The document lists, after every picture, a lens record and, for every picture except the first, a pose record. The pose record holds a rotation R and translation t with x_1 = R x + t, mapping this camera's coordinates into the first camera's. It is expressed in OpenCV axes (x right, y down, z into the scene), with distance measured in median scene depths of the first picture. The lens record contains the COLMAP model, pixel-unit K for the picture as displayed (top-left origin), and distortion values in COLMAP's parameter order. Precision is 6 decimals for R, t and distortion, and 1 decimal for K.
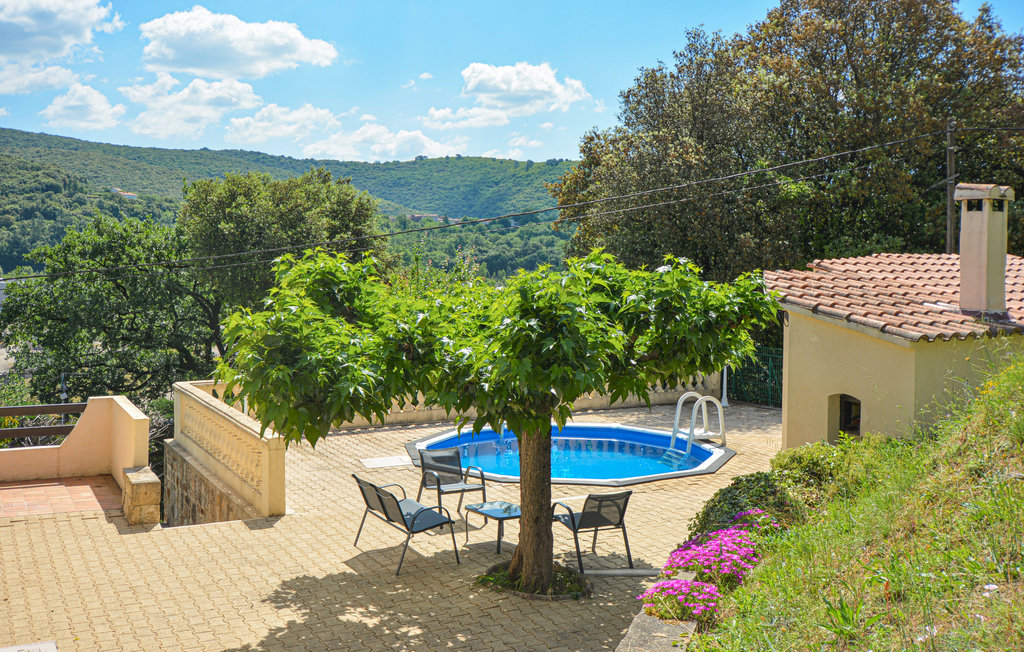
lens RADIAL K [[1100.7, 0, 512.0], [0, 1100.7, 326.0], [0, 0, 1]] dist [0.019153, 0.015180]
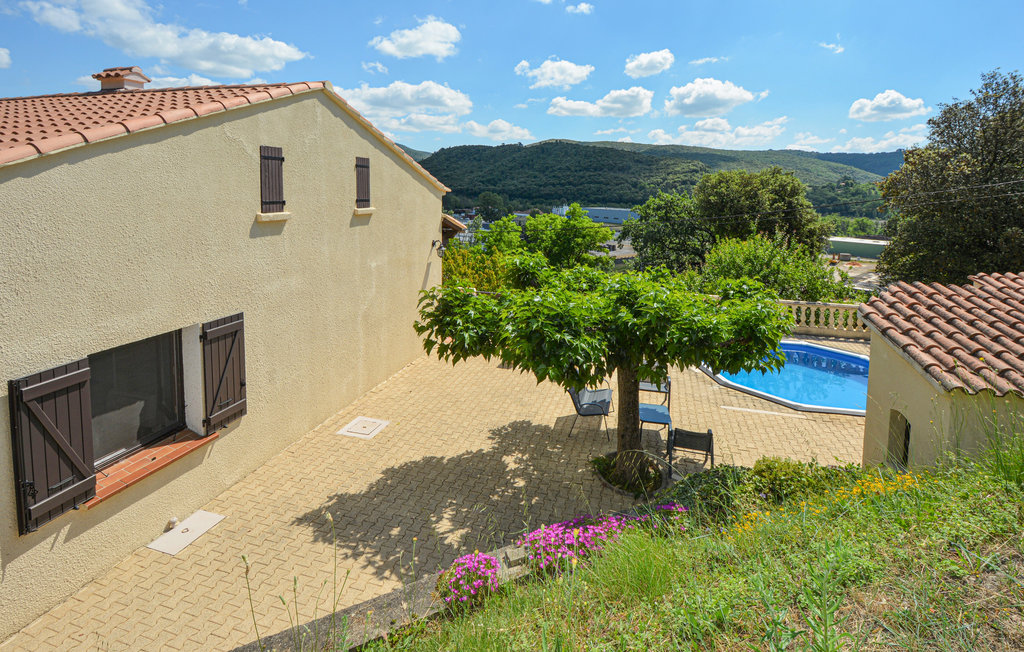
lens RADIAL K [[501.2, 0, 512.9], [0, 501.2, 231.4], [0, 0, 1]] dist [-0.002833, 0.000382]
pose [[0.732195, 0.060621, -0.678392, 0.362963], [-0.062023, 0.997827, 0.022223, -0.114098], [0.678265, 0.025804, 0.734364, 0.374974]]
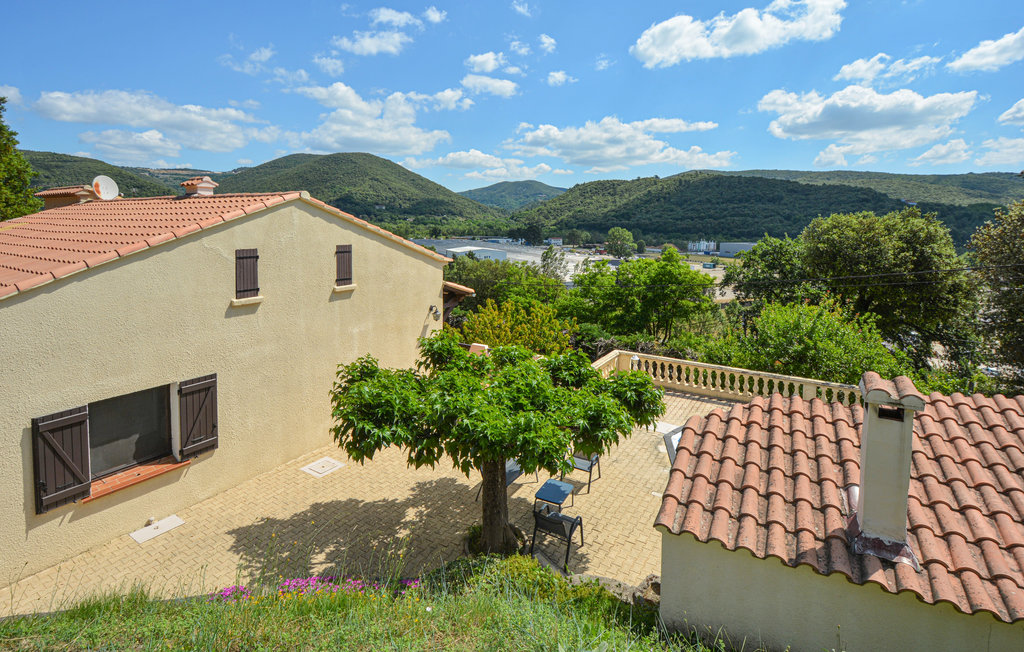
lens RADIAL K [[498.3, 0, 512.6], [0, 498.3, 247.5], [0, 0, 1]] dist [-0.002703, -0.001998]
pose [[0.506567, 0.044197, -0.861067, 0.704615], [-0.067530, 0.997651, 0.011479, -0.246784], [0.859552, 0.052333, 0.508361, 0.616676]]
